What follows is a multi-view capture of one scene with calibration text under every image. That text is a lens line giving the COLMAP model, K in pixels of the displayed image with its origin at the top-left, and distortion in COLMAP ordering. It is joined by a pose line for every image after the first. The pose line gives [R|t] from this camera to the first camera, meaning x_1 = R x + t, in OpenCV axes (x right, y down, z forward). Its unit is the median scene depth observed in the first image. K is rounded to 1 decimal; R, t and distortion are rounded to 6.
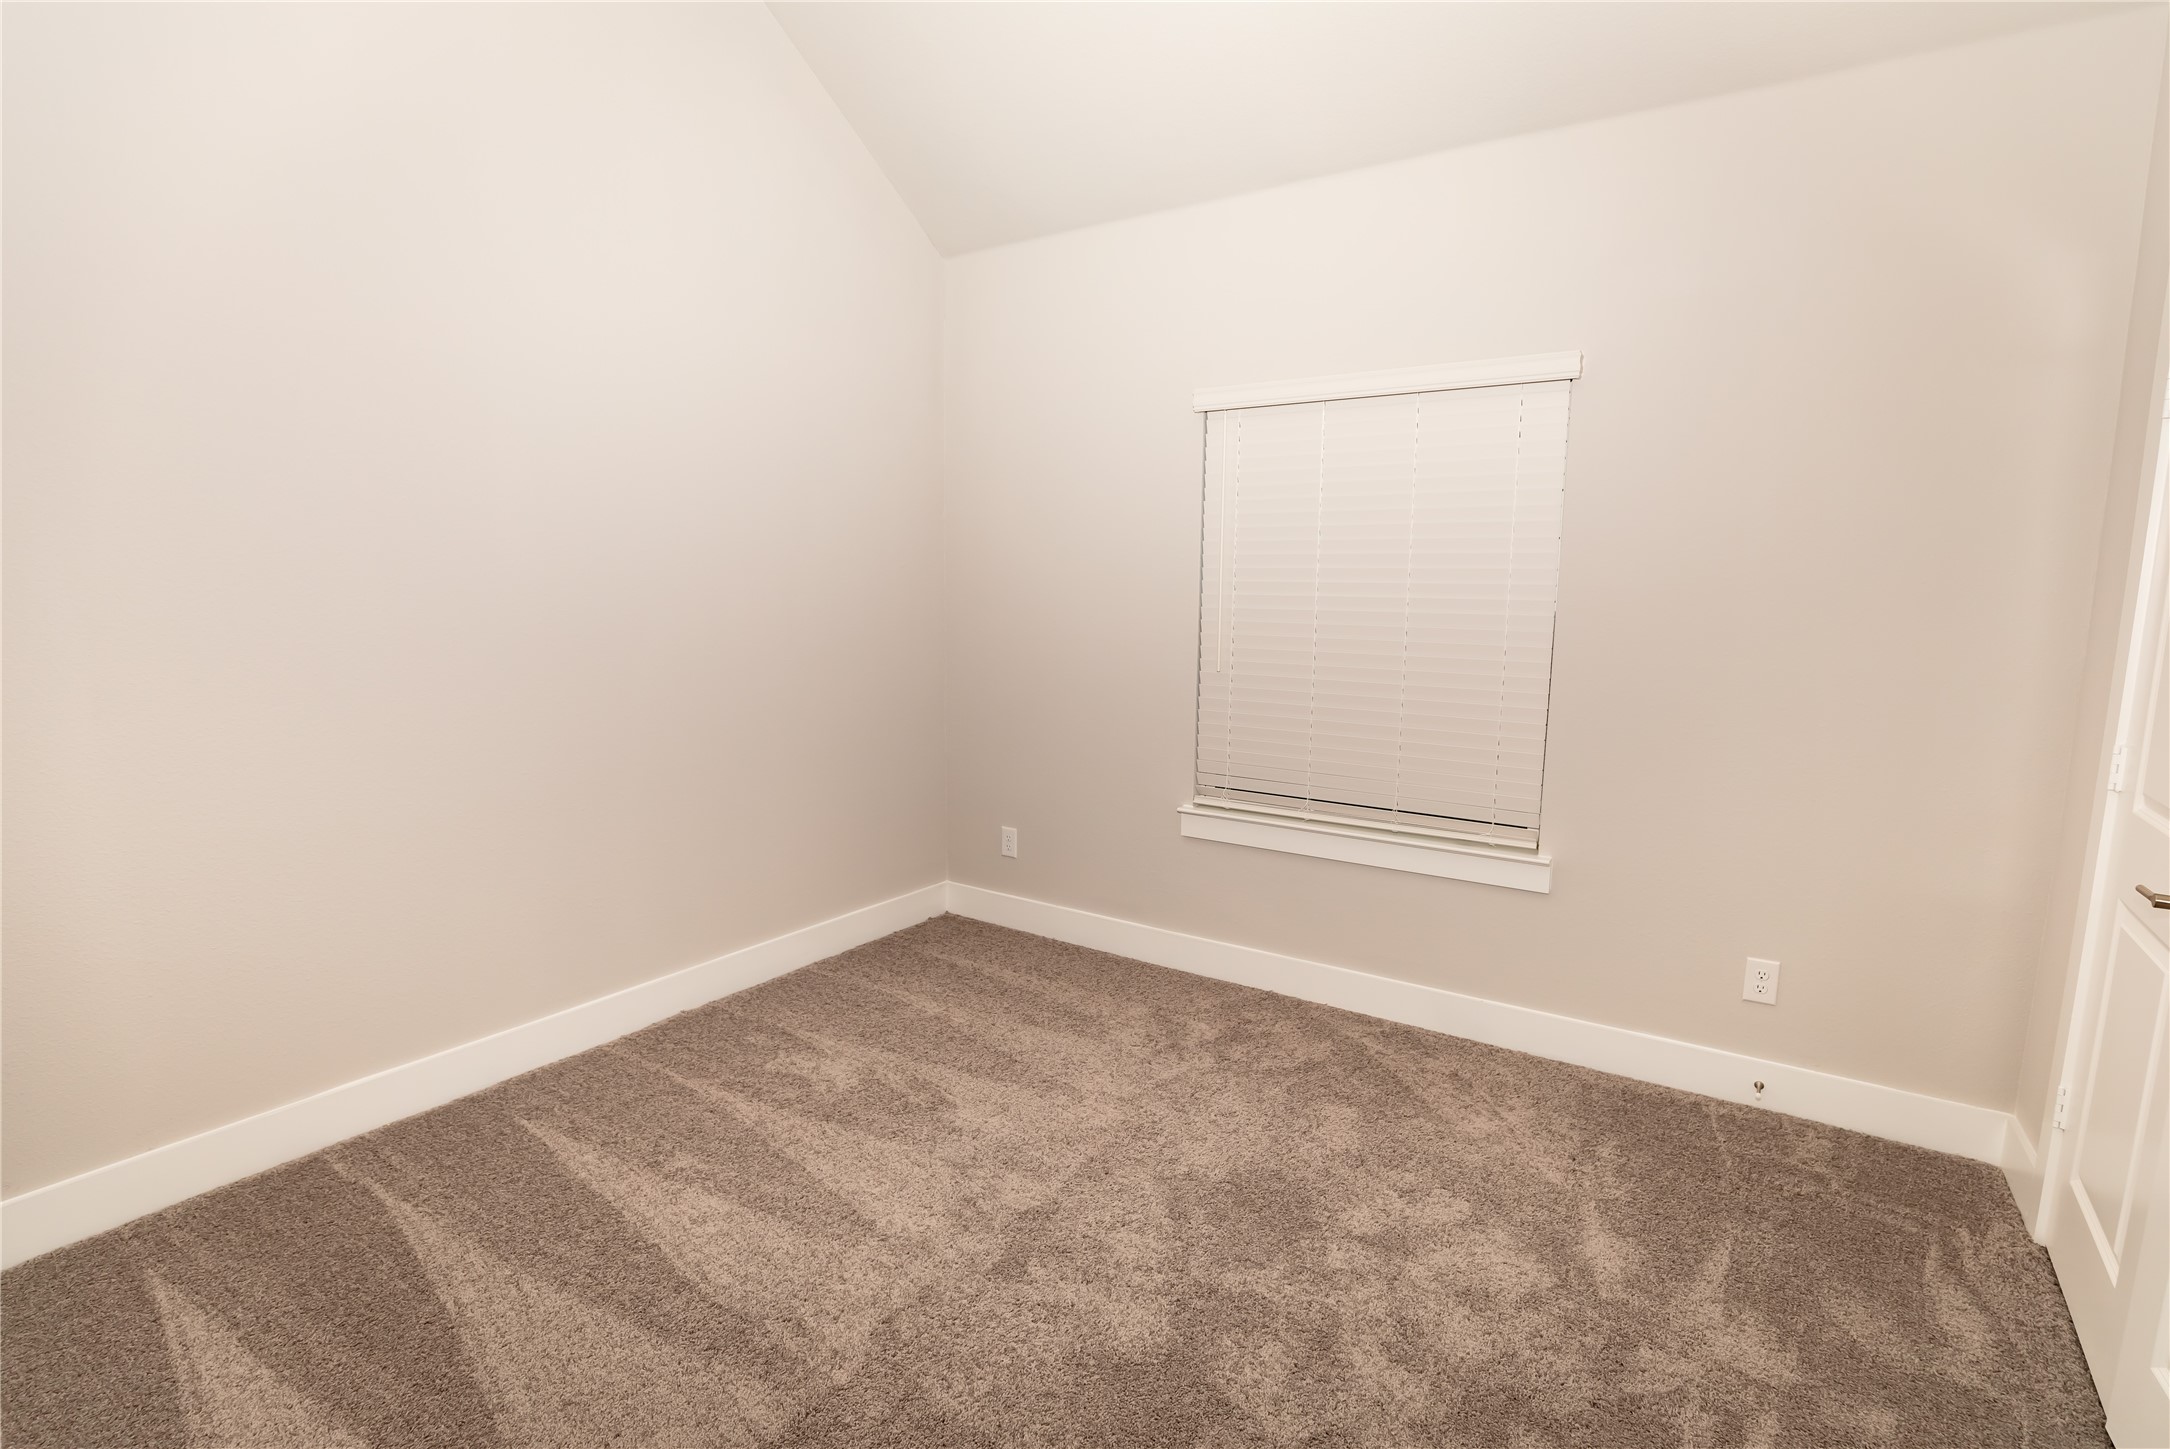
lens RADIAL K [[1019.3, 0, 1096.7], [0, 1019.3, 736.3], [0, 0, 1]] dist [-0.004361, -0.000229]
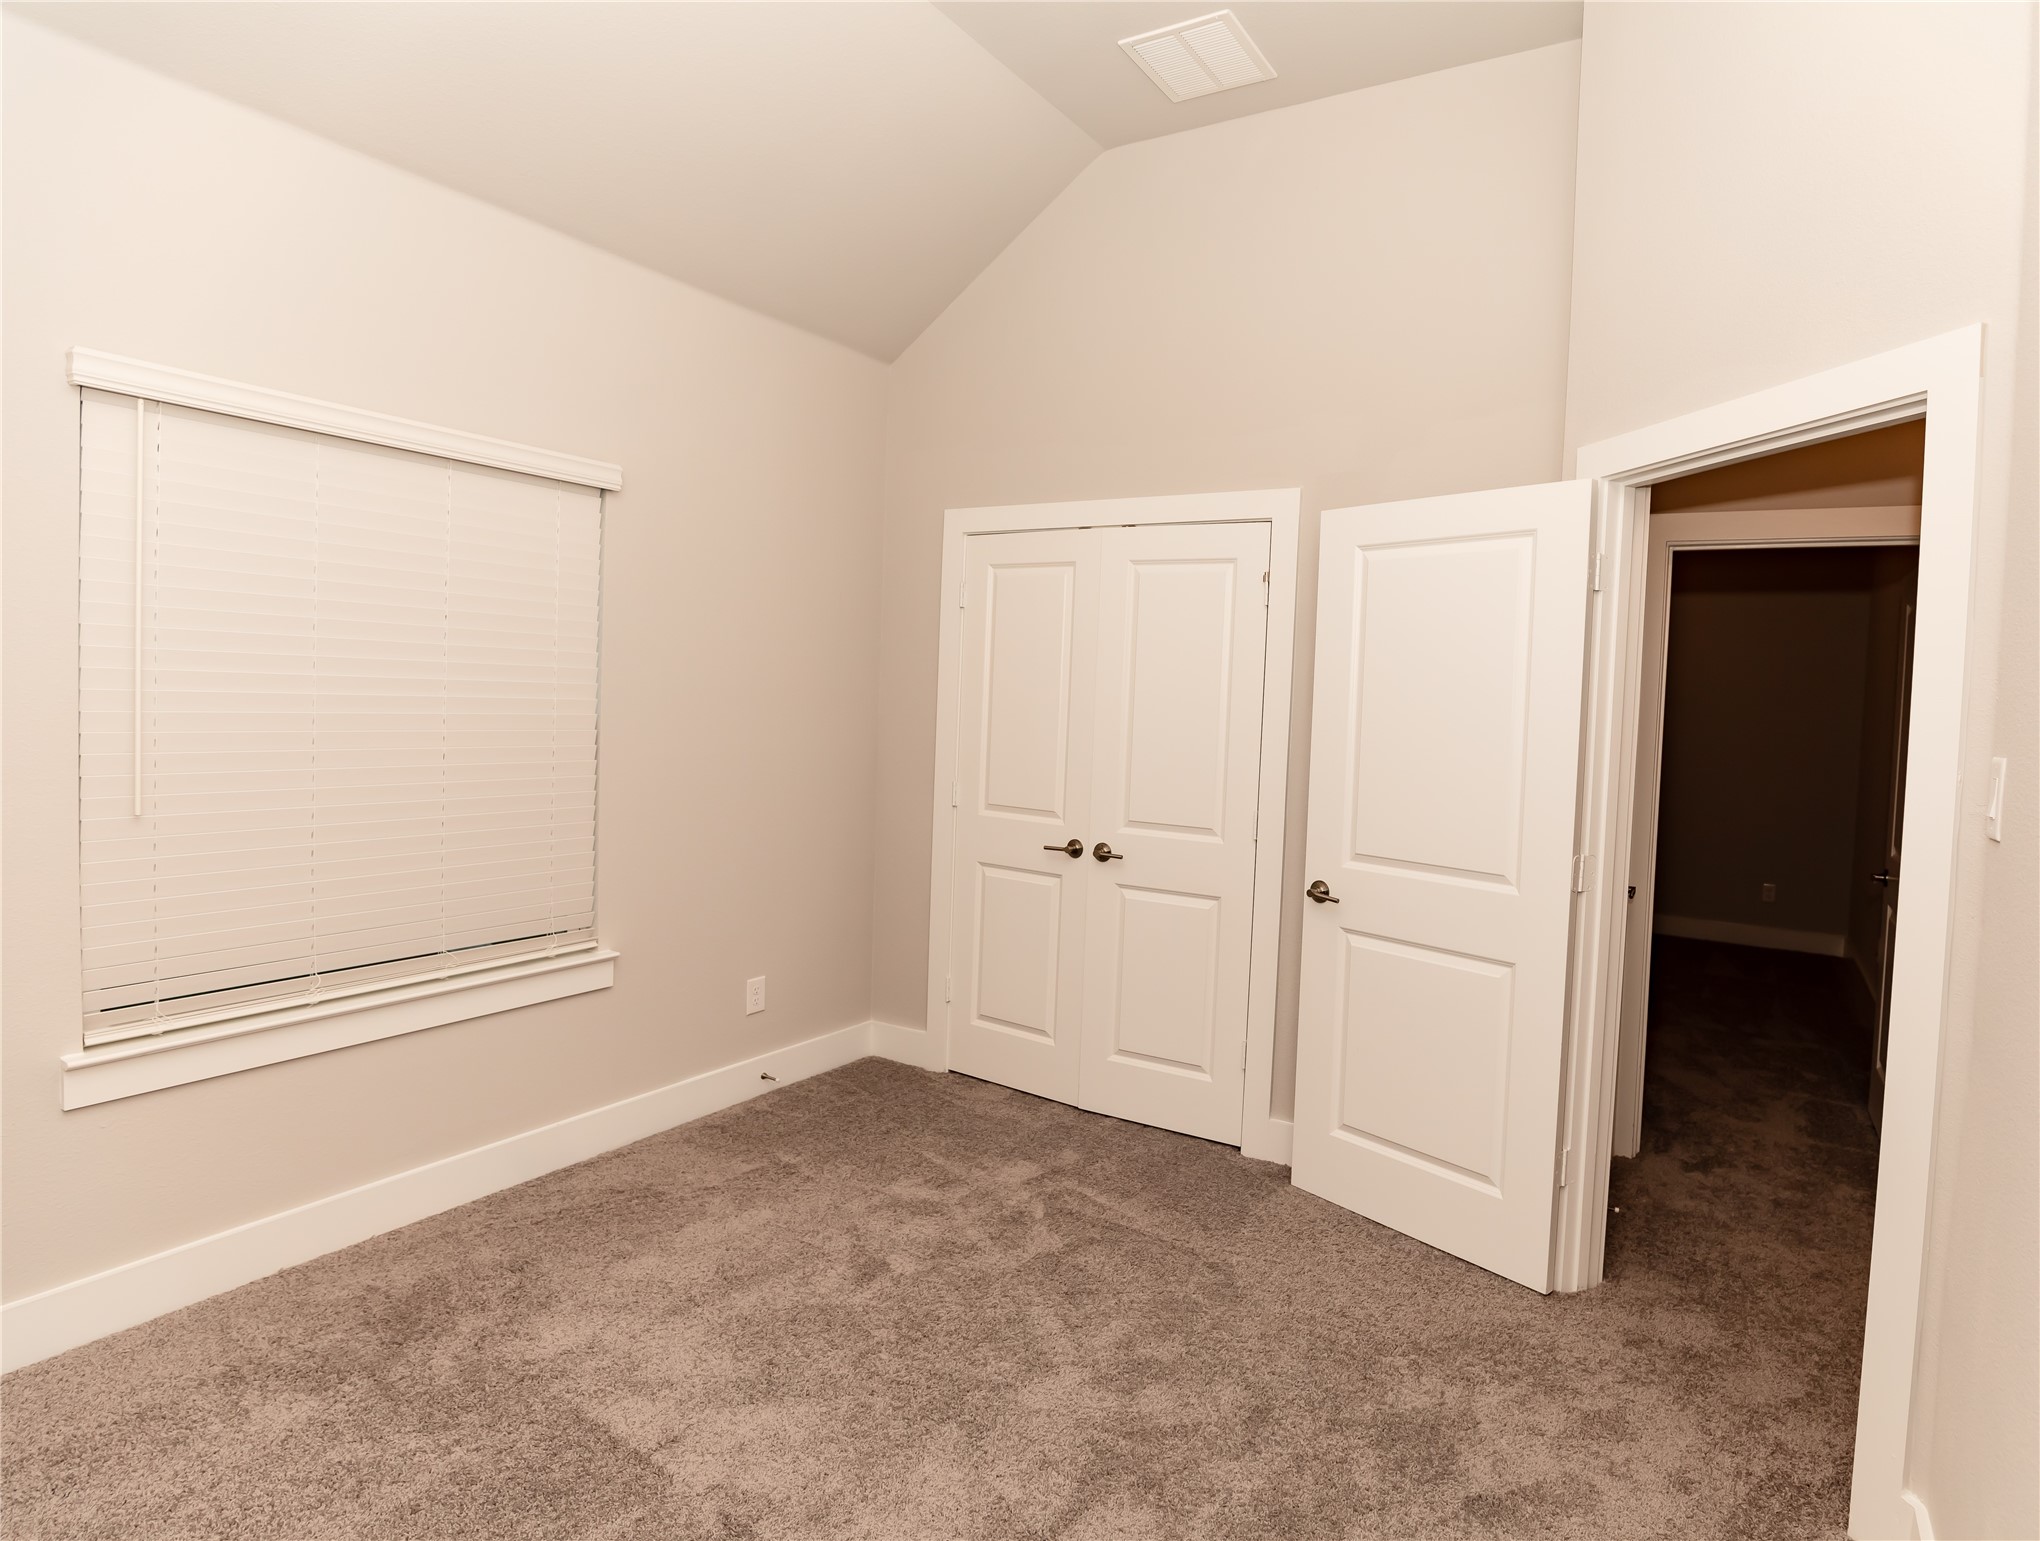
lens RADIAL K [[1185.4, 0, 1020.0], [0, 1185.4, 770.5], [0, 0, 1]] dist [0.001253, 0.000576]
pose [[-0.028028, -0.070425, 0.997123, -0.837975], [0.109299, 0.991318, 0.073087, -0.116462], [-0.993614, 0.111033, -0.020088, 0.668459]]
